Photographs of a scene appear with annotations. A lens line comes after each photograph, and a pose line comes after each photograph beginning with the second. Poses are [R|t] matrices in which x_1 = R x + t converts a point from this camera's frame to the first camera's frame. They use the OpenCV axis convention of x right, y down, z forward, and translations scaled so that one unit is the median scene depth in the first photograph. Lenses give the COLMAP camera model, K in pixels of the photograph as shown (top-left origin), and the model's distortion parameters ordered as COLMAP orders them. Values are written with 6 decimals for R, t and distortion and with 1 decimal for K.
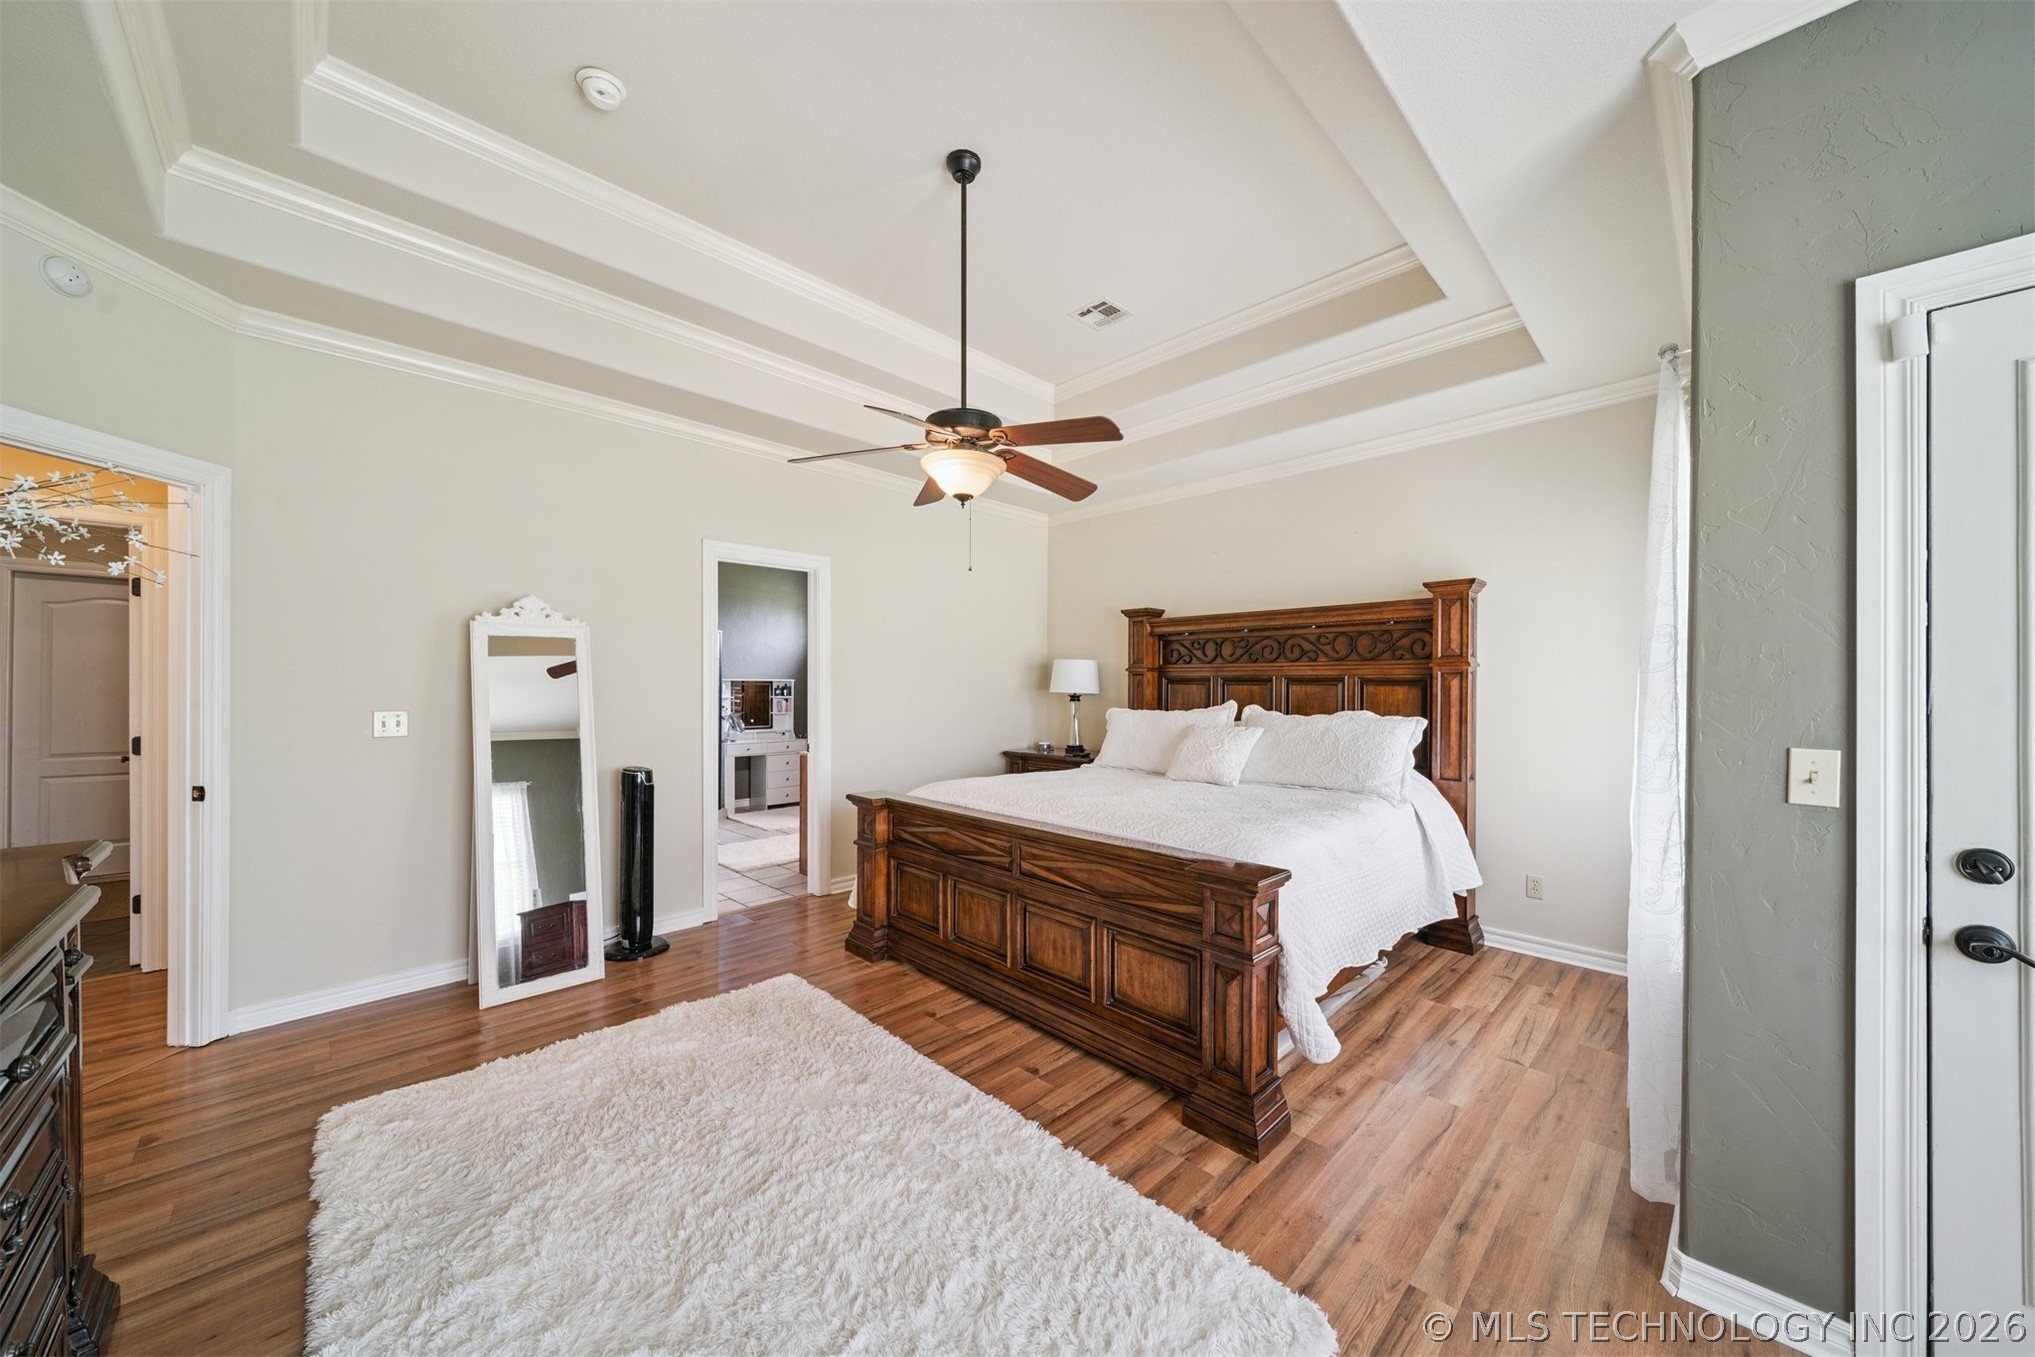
lens RADIAL K [[712.8, 0, 1021.0], [0, 712.8, 685.1], [0, 0, 1]] dist [0.001165, -0.001511]
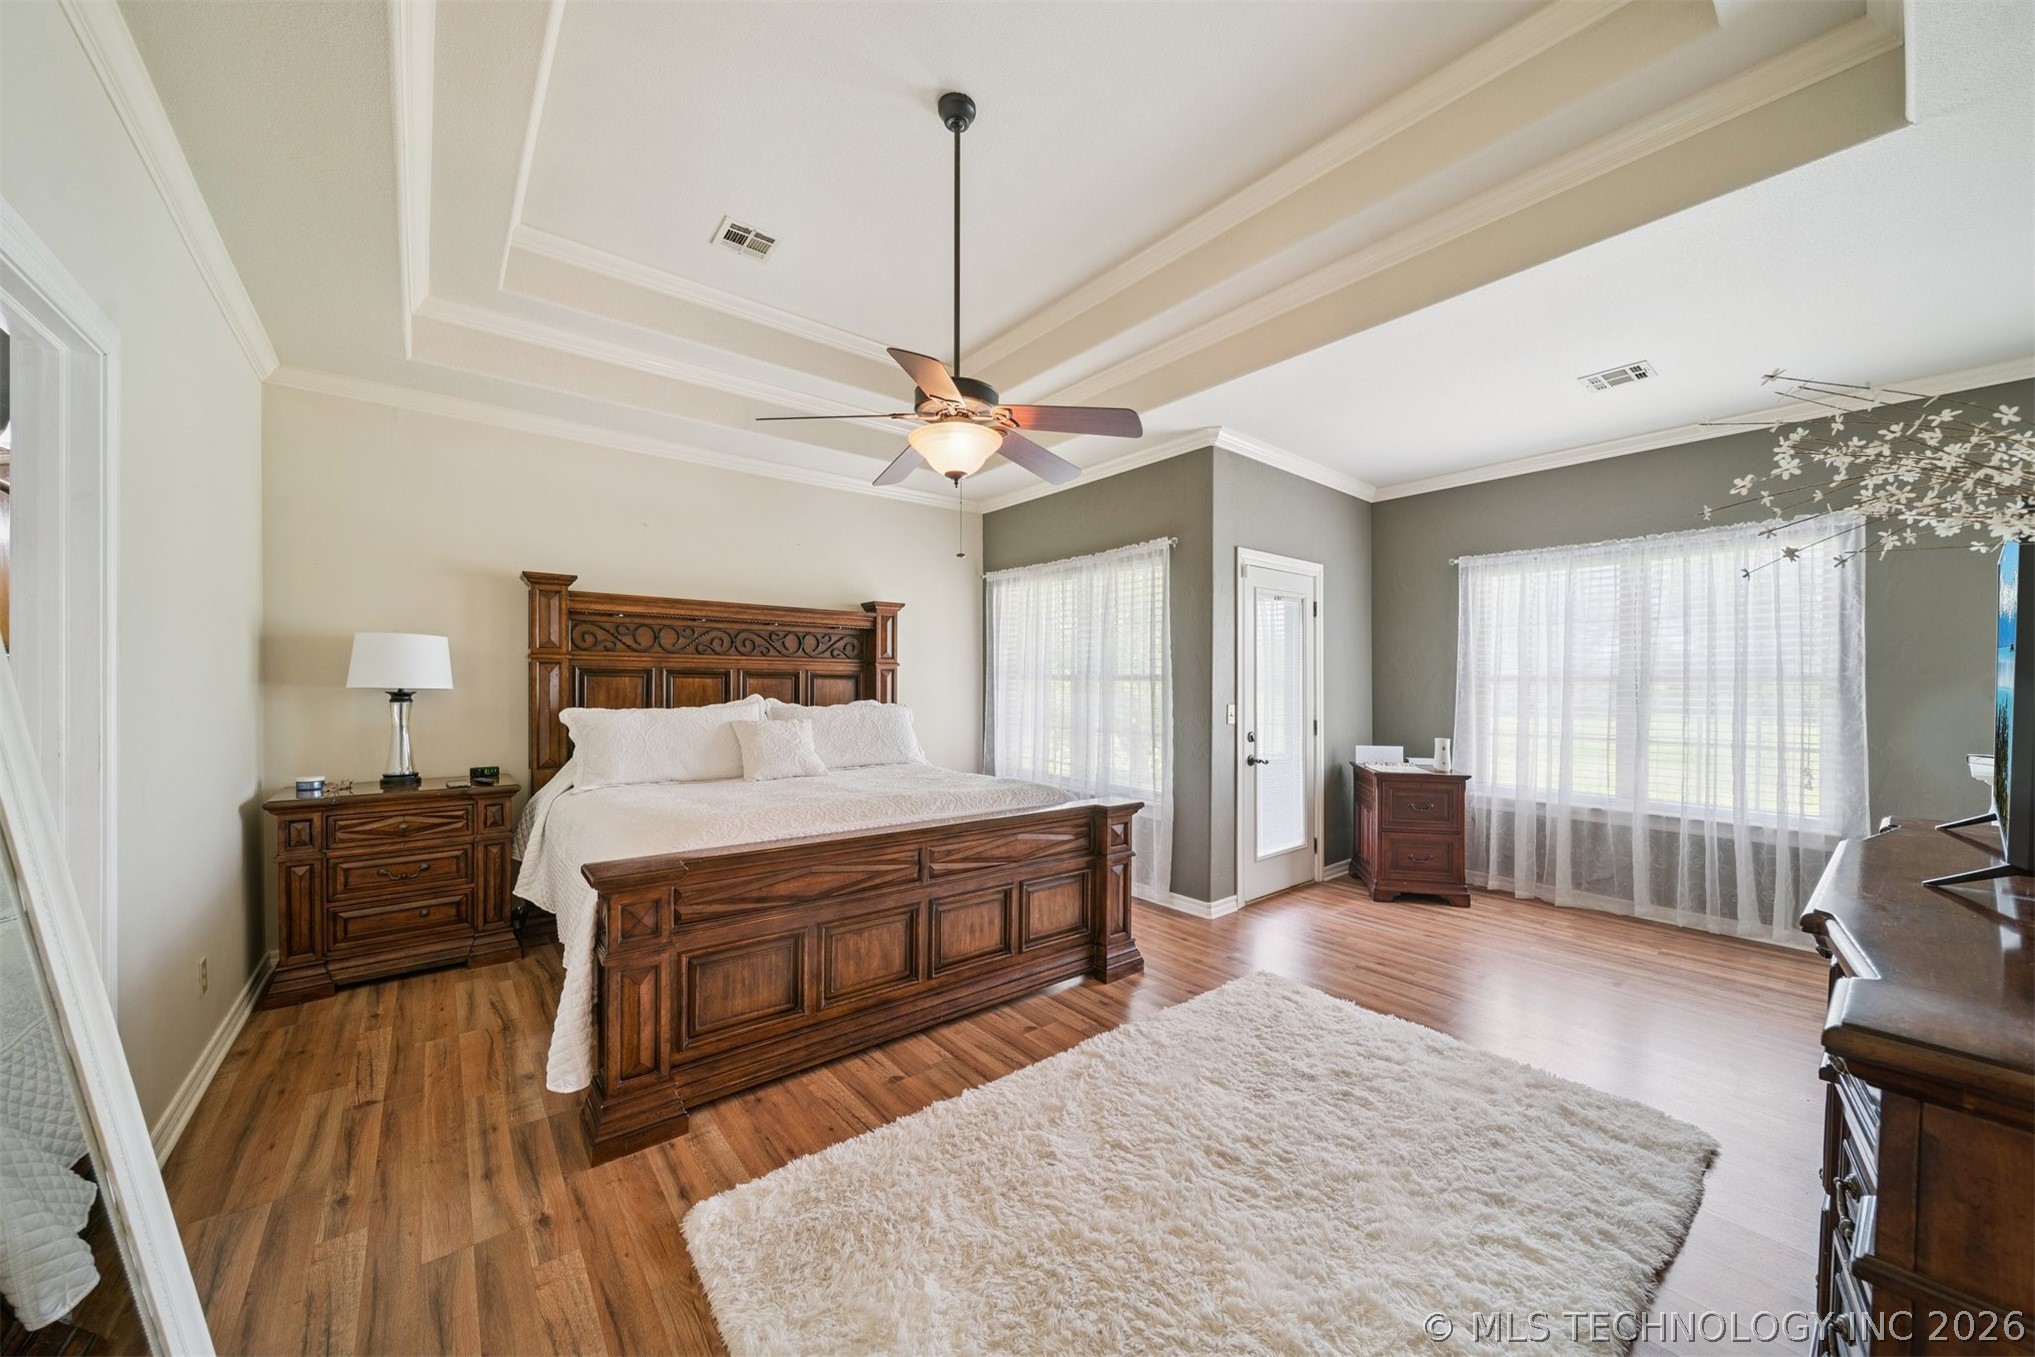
lens RADIAL K [[722.7, 0, 1024.1], [0, 722.7, 685.7], [0, 0, 1]] dist [0.004495, -0.000156]
pose [[0.095124, -0.007018, 0.995441, -0.803676], [-0.008601, 0.999932, 0.007872, -0.001235], [-0.995428, -0.009311, 0.095057, 0.662546]]
